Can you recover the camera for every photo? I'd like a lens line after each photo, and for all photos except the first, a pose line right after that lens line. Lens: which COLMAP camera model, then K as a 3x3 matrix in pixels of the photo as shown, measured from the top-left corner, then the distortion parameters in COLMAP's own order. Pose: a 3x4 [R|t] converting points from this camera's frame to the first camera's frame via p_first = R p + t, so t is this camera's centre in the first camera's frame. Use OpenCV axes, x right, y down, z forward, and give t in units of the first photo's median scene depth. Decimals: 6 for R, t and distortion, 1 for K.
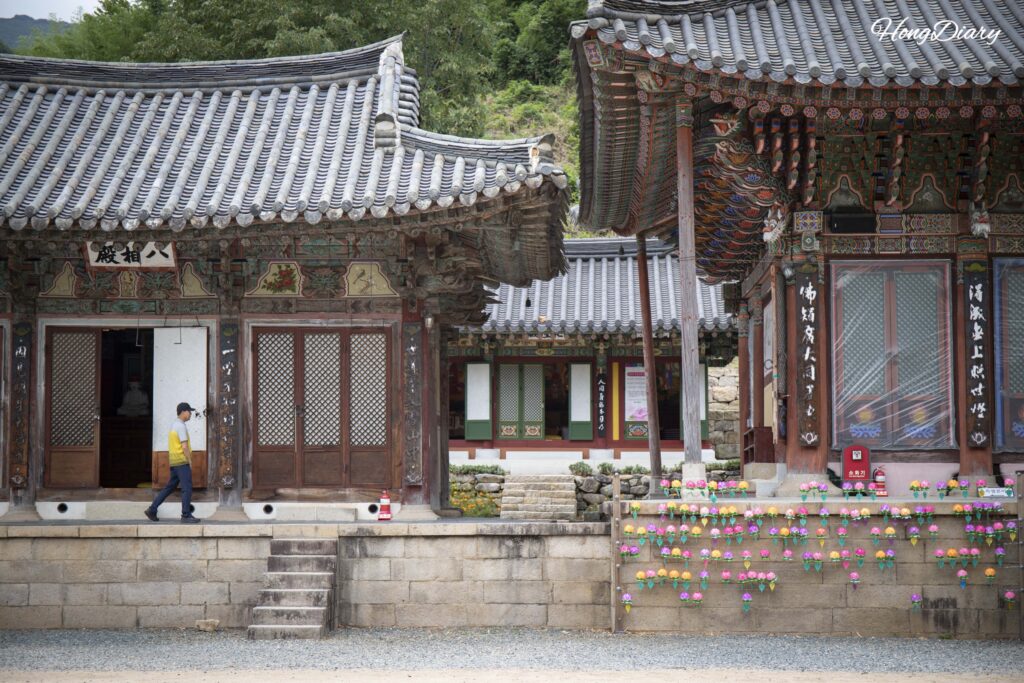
lens RADIAL K [[1910.9, 0, 512.0], [0, 1910.9, 341.5], [0, 0, 1]] dist [0.161476, 0.034292]
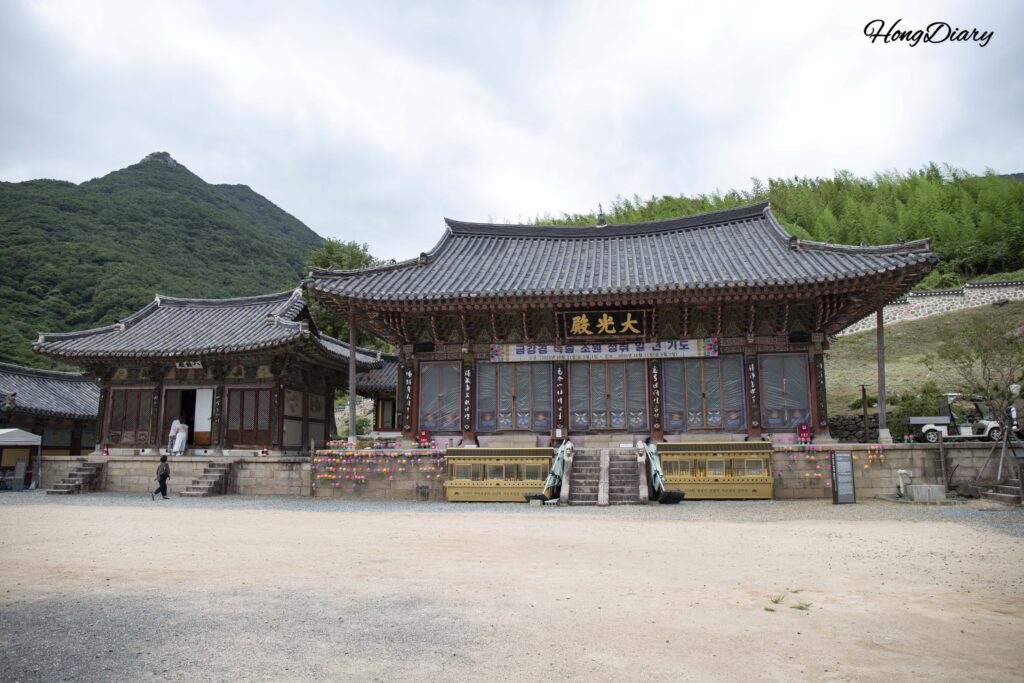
lens RADIAL K [[730.0, 0, 512.0], [0, 730.0, 341.5], [0, 0, 1]] dist [-0.010868, -0.002926]
pose [[0.982701, -0.022986, -0.183769, 0.491743], [0.011017, 0.997766, -0.065889, -0.001351], [0.184873, 0.062725, 0.980759, -0.001955]]
